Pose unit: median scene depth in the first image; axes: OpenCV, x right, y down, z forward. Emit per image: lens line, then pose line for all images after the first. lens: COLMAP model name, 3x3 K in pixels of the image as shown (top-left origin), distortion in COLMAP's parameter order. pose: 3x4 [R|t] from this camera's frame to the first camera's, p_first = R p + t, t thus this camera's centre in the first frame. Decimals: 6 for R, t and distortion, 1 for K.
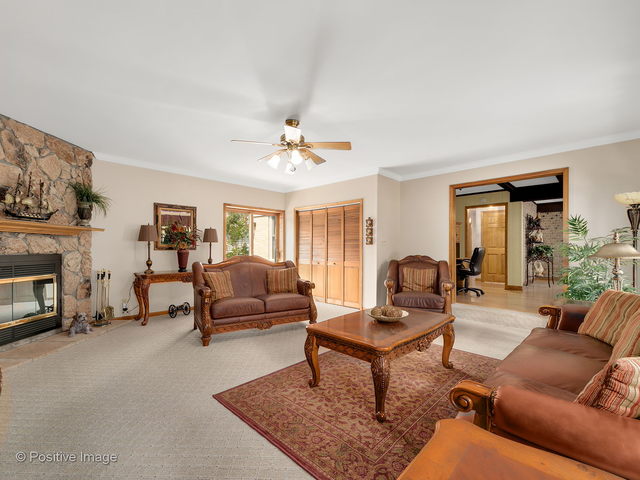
lens RADIAL K [[286.9, 0, 318.1], [0, 286.9, 238.4], [0, 0, 1]] dist [0.001576, -0.000097]
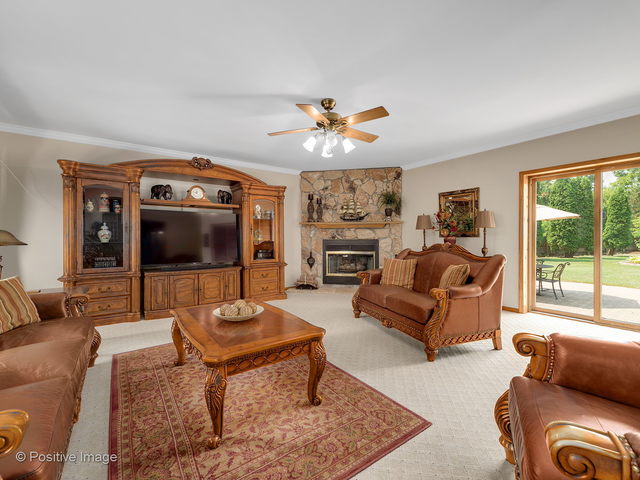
lens RADIAL K [[277.6, 0, 320.4], [0, 277.6, 236.8], [0, 0, 1]] dist [0.000122, -0.000053]
pose [[-0.164452, 0.000513, -0.986385, 0.700268], [0.039773, 0.999190, -0.006111, 0.035776], [0.985583, -0.040236, -0.164339, 0.955963]]
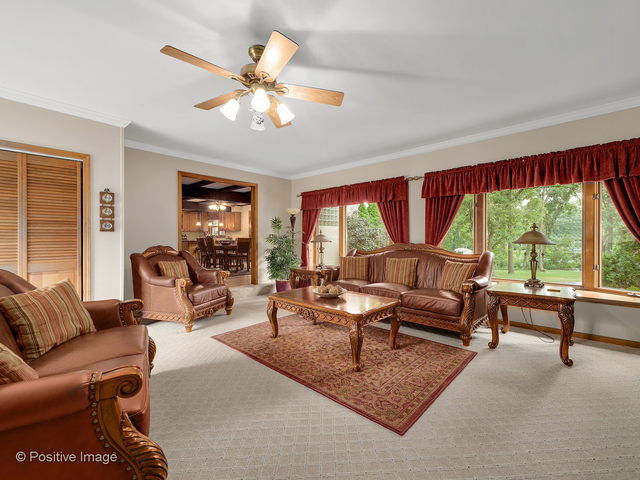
lens RADIAL K [[286.9, 0, 318.1], [0, 286.9, 238.4], [0, 0, 1]] dist [0.001576, -0.000097]
pose [[-0.036305, -0.002326, 0.999338, -0.654933], [-0.033565, 0.999436, 0.001107, 0.027221], [-0.998777, -0.033503, -0.036363, 0.749684]]
